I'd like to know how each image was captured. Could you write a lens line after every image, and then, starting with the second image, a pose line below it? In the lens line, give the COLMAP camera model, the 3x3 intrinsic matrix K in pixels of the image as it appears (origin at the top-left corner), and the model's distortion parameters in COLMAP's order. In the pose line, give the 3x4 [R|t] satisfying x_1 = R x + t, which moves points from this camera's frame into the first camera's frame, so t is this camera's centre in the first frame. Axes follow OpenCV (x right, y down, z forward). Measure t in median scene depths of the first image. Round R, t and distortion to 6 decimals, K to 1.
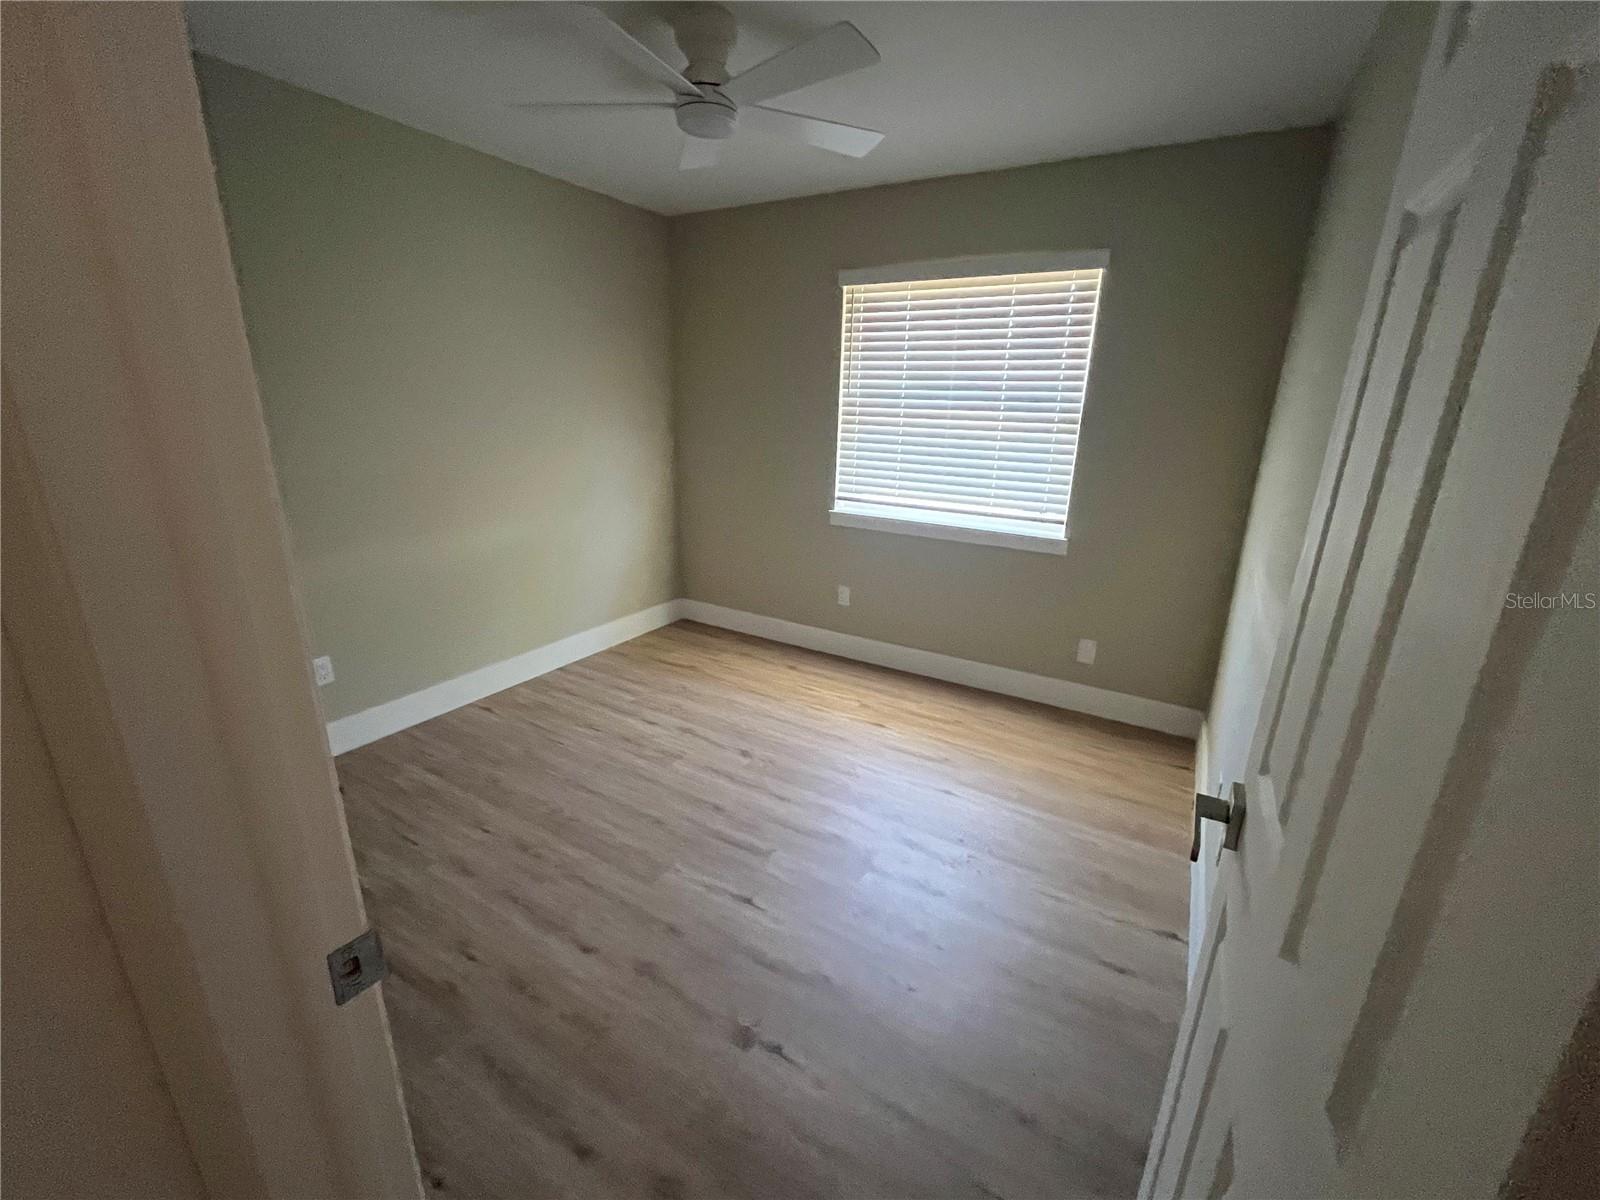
lens RADIAL K [[650.1, 0, 801.0], [0, 650.1, 596.2], [0, 0, 1]] dist [0.000573, -0.000285]
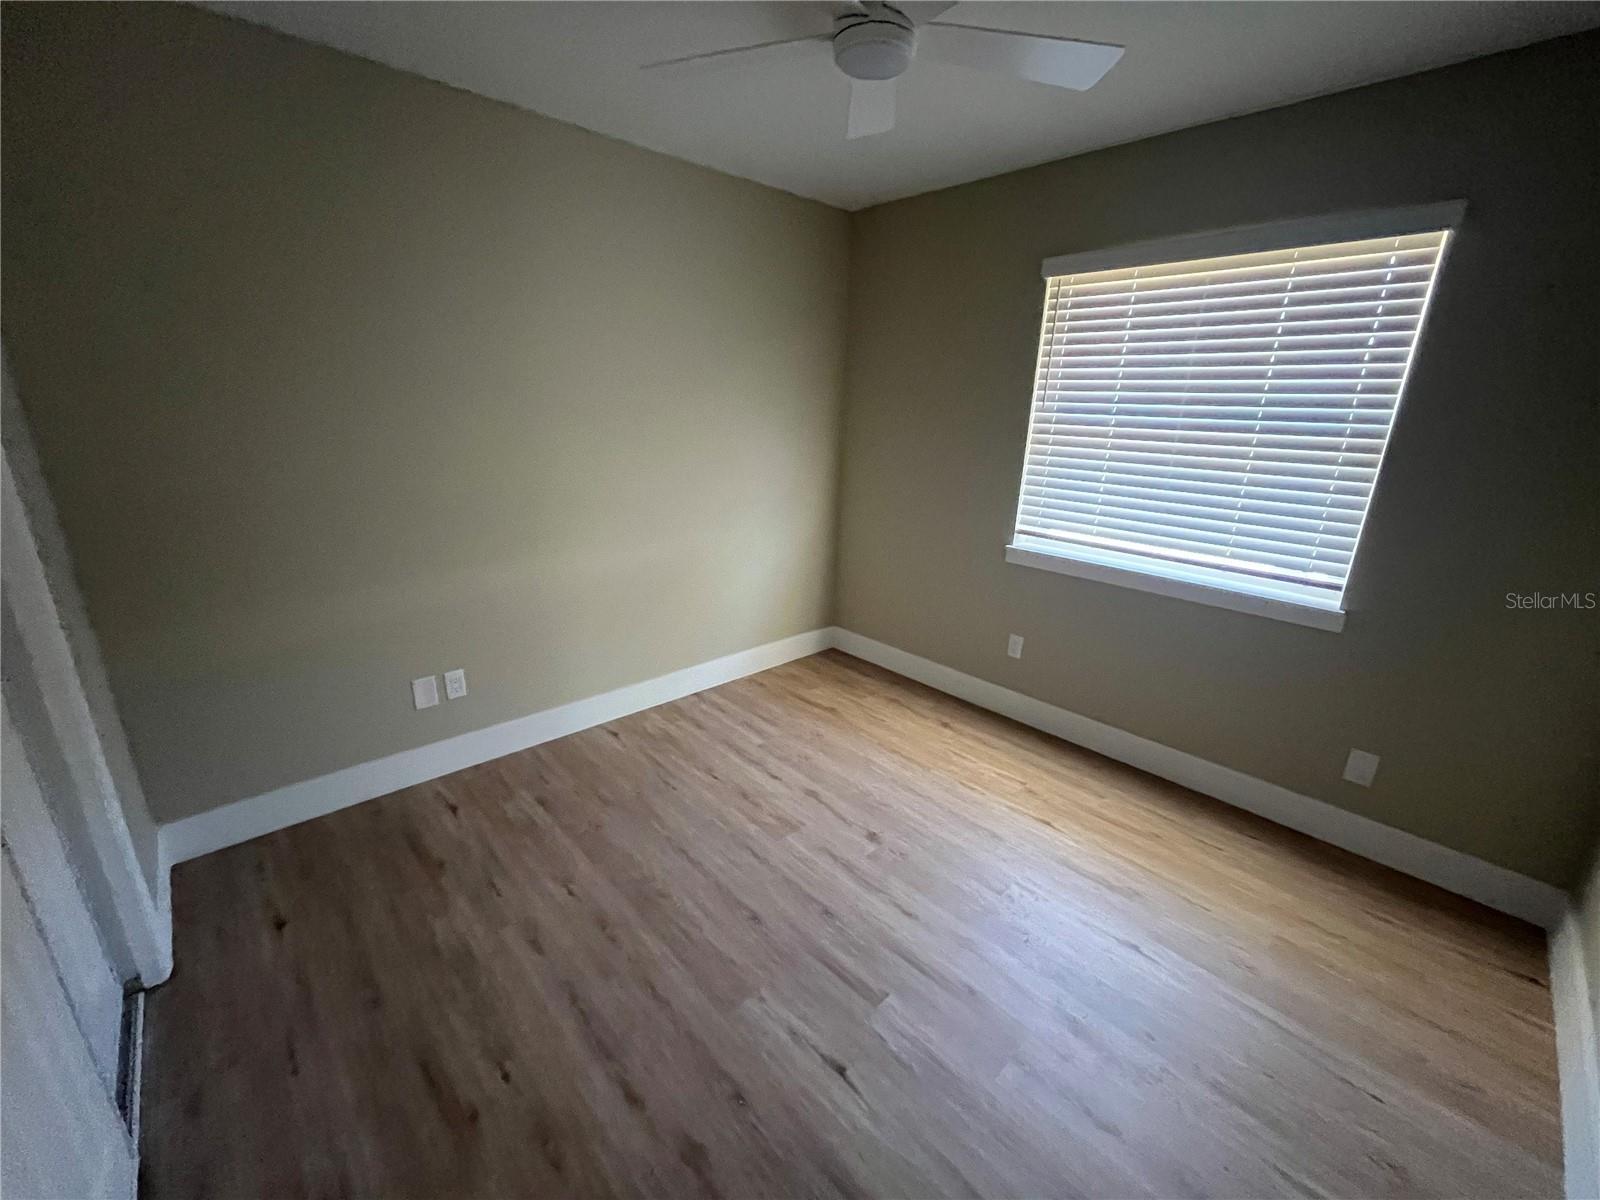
lens RADIAL K [[650.1, 0, 798.7], [0, 650.1, 602.7], [0, 0, 1]] dist [0.000573, -0.000285]
pose [[0.961492, 0.085190, -0.261295, 0.014915], [-0.087222, 0.996182, 0.003835, -0.051570], [0.260624, 0.019103, 0.965251, 0.156682]]
